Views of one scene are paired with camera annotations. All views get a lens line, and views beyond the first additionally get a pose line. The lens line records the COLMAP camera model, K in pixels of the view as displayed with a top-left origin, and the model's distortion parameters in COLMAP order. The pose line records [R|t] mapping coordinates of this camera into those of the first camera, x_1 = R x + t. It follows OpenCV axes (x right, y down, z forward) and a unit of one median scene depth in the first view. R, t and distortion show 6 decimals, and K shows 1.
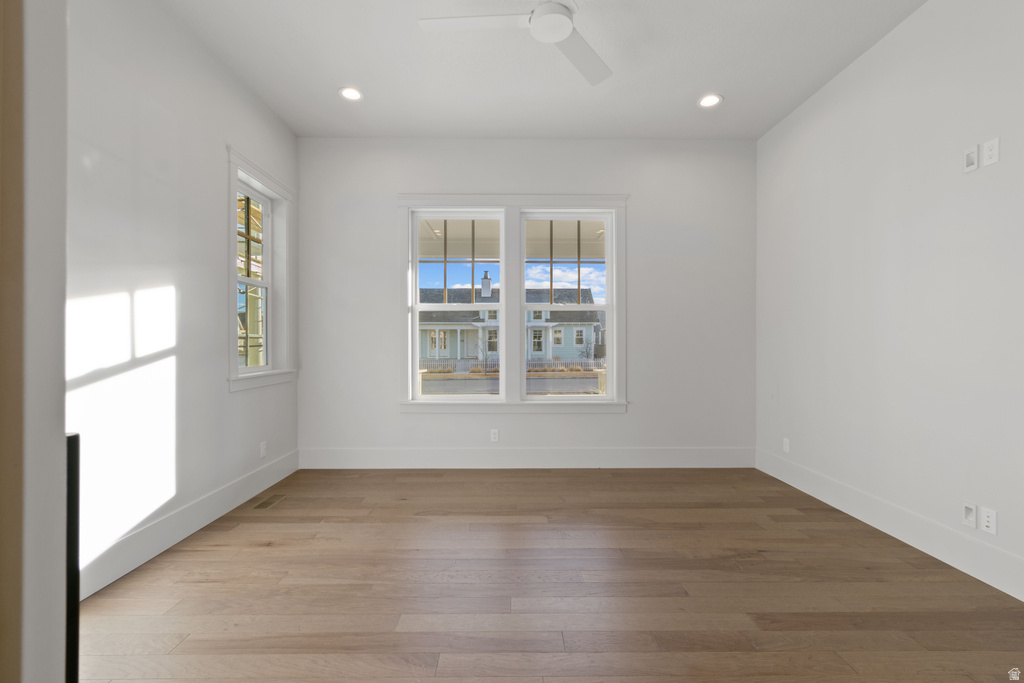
lens RADIAL K [[466.1, 0, 514.8], [0, 466.1, 345.0], [0, 0, 1]] dist [0.001426, -0.000268]
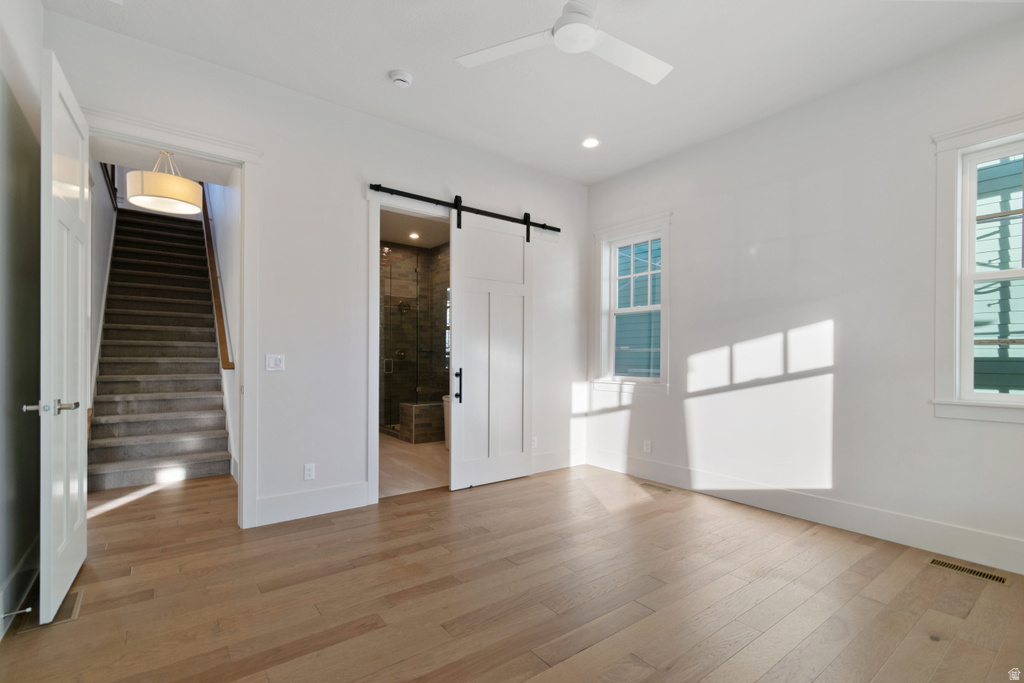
lens RADIAL K [[466.1, 0, 509.3], [0, 466.1, 361.7], [0, 0, 1]] dist [0.001426, -0.000268]
pose [[-0.816325, -0.007035, -0.577551, 0.722033], [-0.005242, 0.999975, -0.004771, 0.006163], [0.577570, -0.000868, -0.816341, 1.649057]]
